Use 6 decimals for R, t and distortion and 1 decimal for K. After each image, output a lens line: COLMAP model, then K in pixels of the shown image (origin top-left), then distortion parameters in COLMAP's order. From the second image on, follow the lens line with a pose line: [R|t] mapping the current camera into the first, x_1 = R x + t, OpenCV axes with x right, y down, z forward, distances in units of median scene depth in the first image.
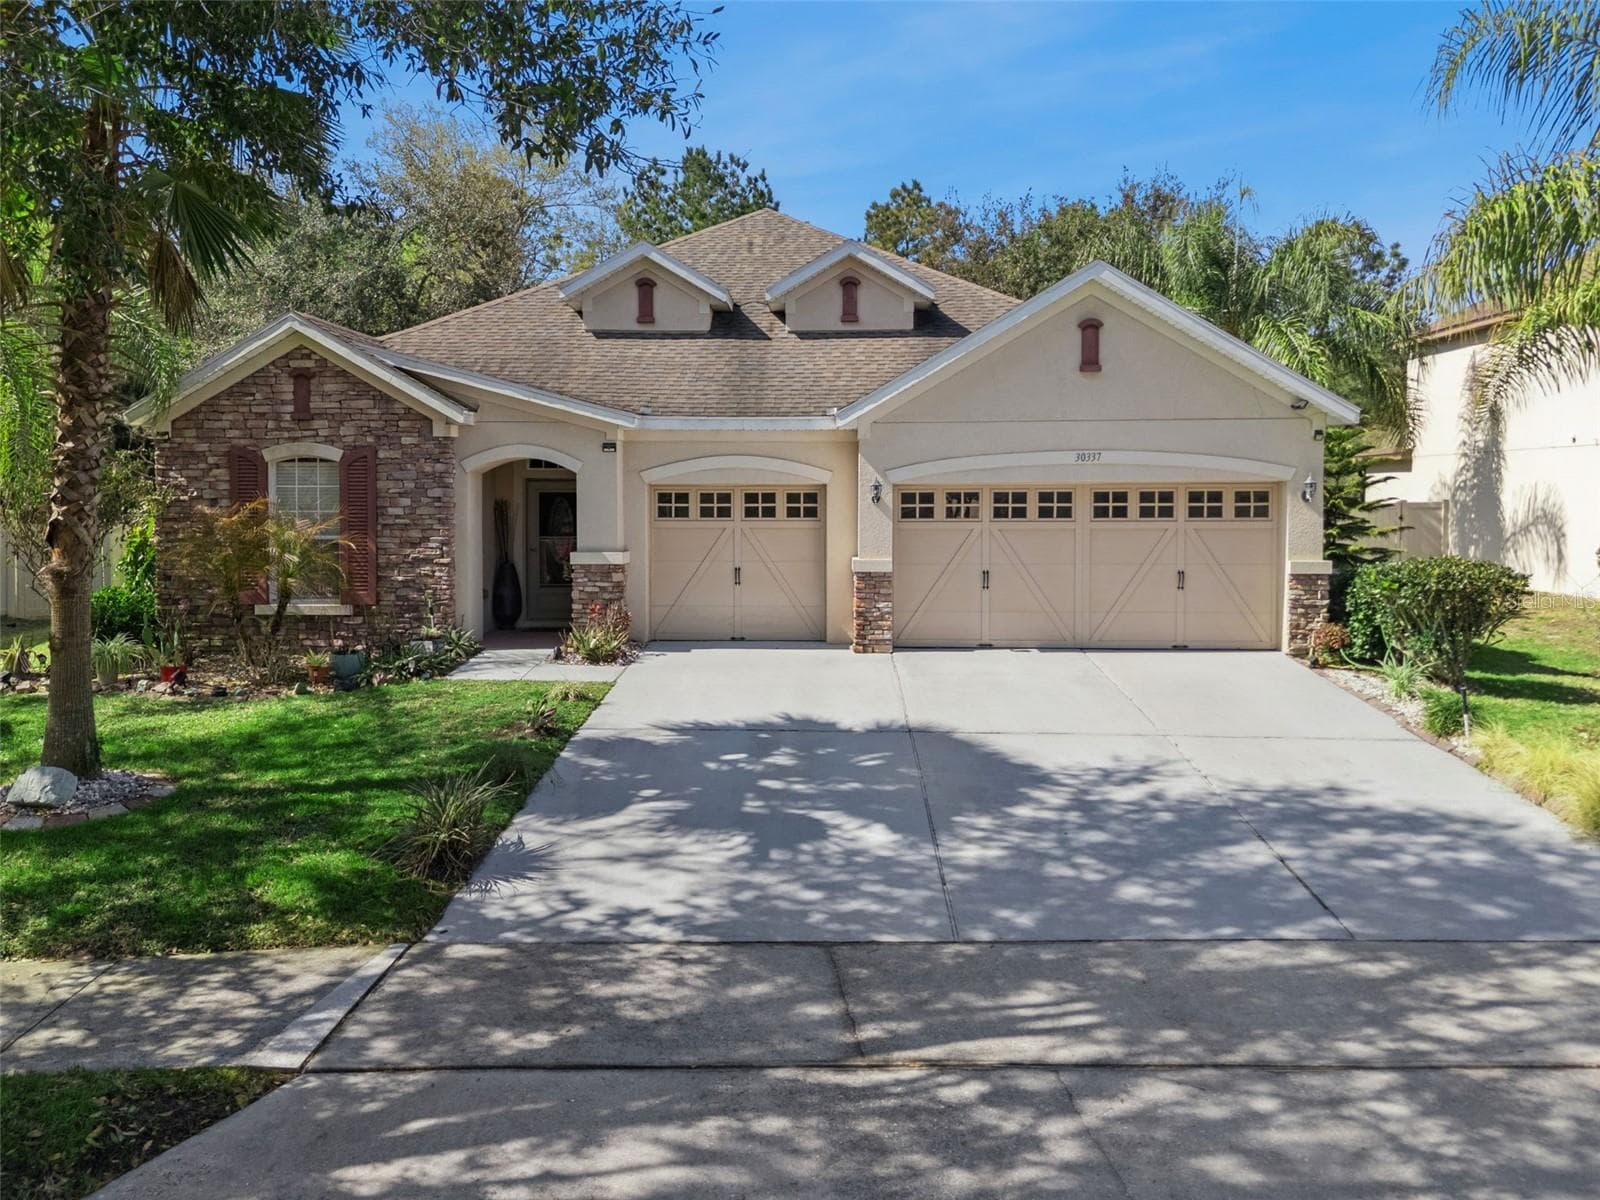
lens RADIAL K [[1173.5, 0, 772.2], [0, 1173.5, 595.8], [0, 0, 1]] dist [0.053118, -0.008557]
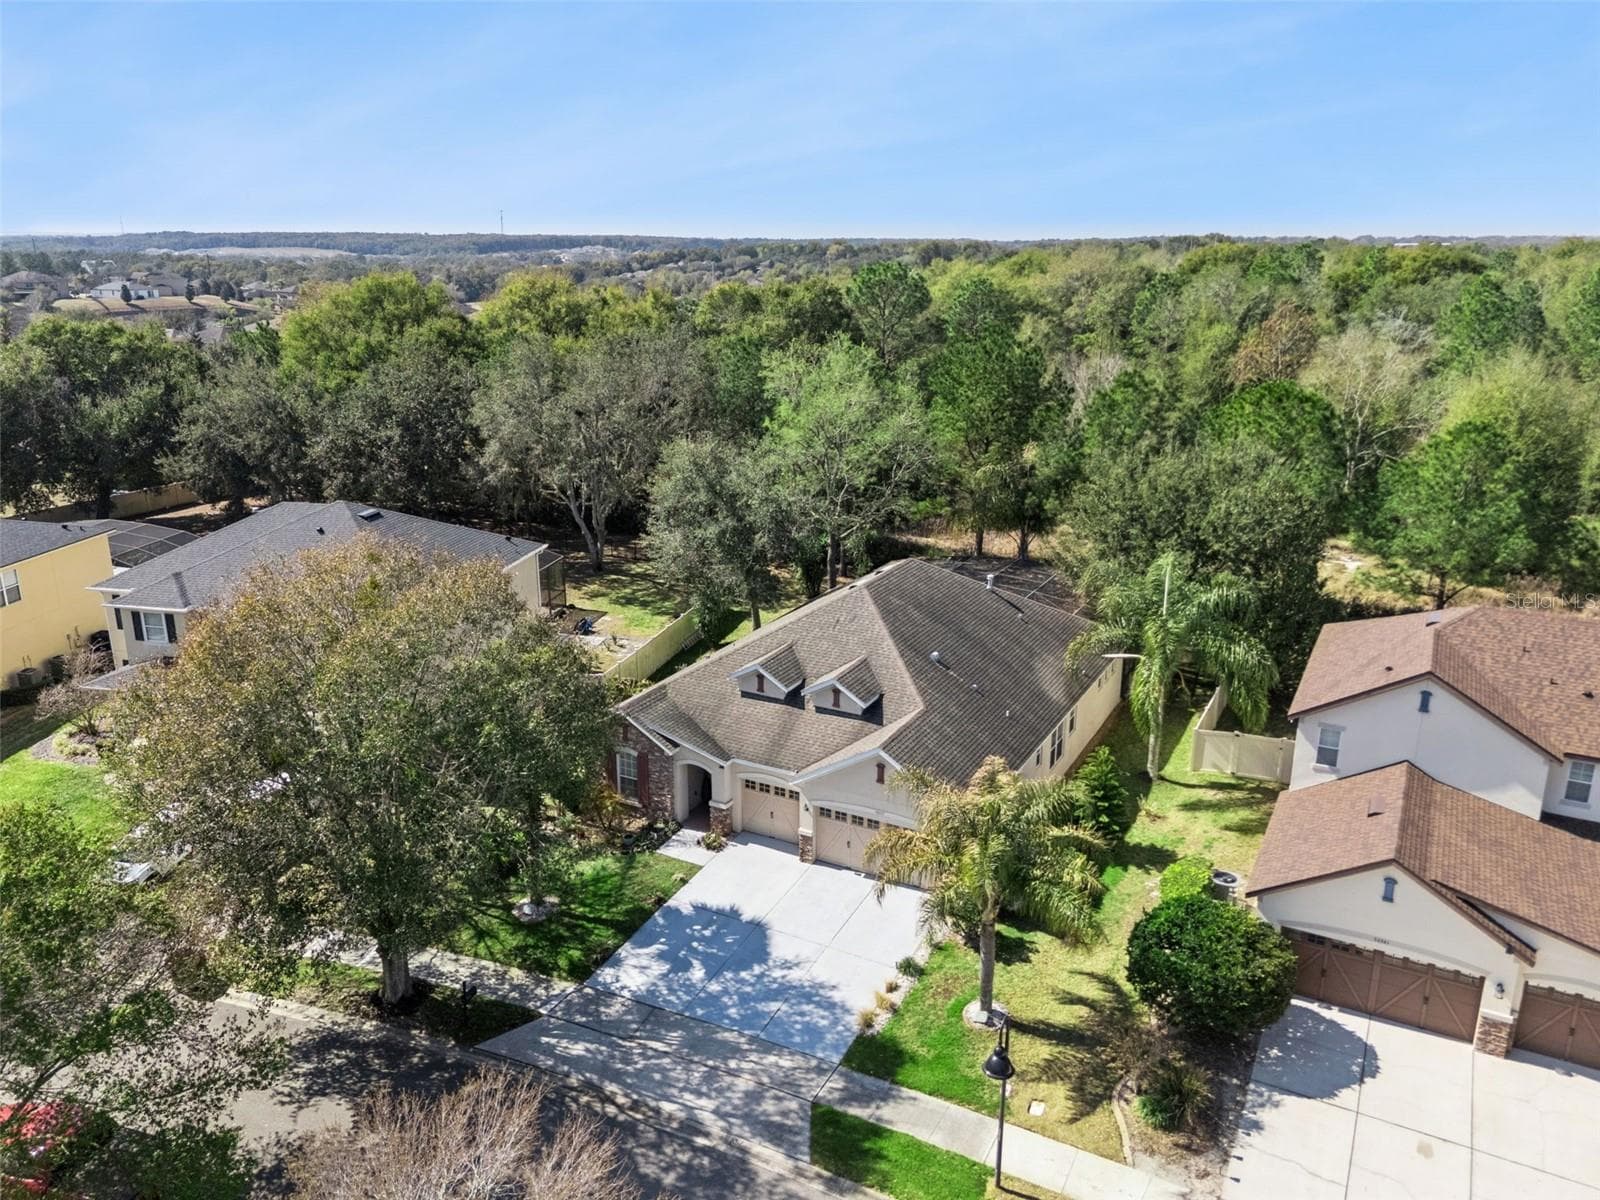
lens RADIAL K [[1173.5, 0, 790.3], [0, 1173.5, 592.8], [0, 0, 1]] dist [0.053118, -0.008557]
pose [[0.897179, 0.122408, -0.424365, 1.094064], [-0.033557, 0.976941, 0.210854, -1.093034], [0.440390, -0.174934, 0.880599, -1.221006]]
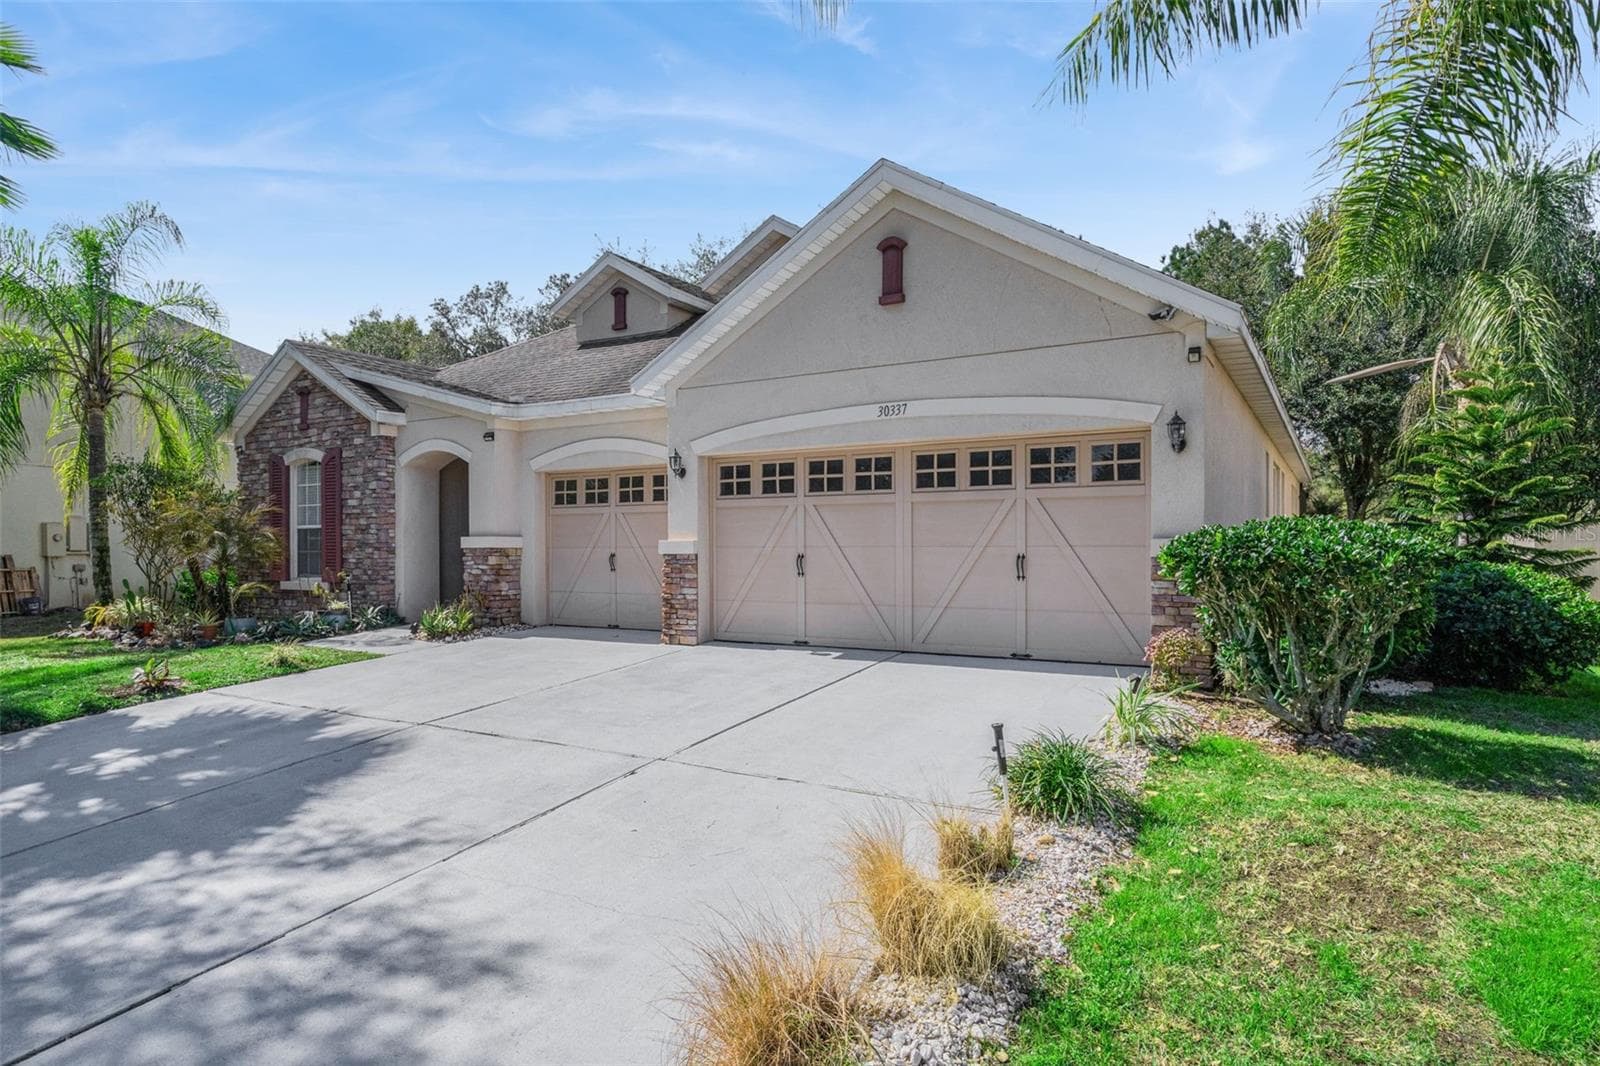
lens RADIAL K [[897.6, 0, 802.5], [0, 897.6, 591.0], [0, 0, 1]] dist [-0.005515, 0.001434]
pose [[0.885589, 0.020981, -0.463996, 0.488171], [-0.036824, 0.999006, -0.025109, 0.021448], [0.463008, 0.039323, 0.885481, 0.429724]]
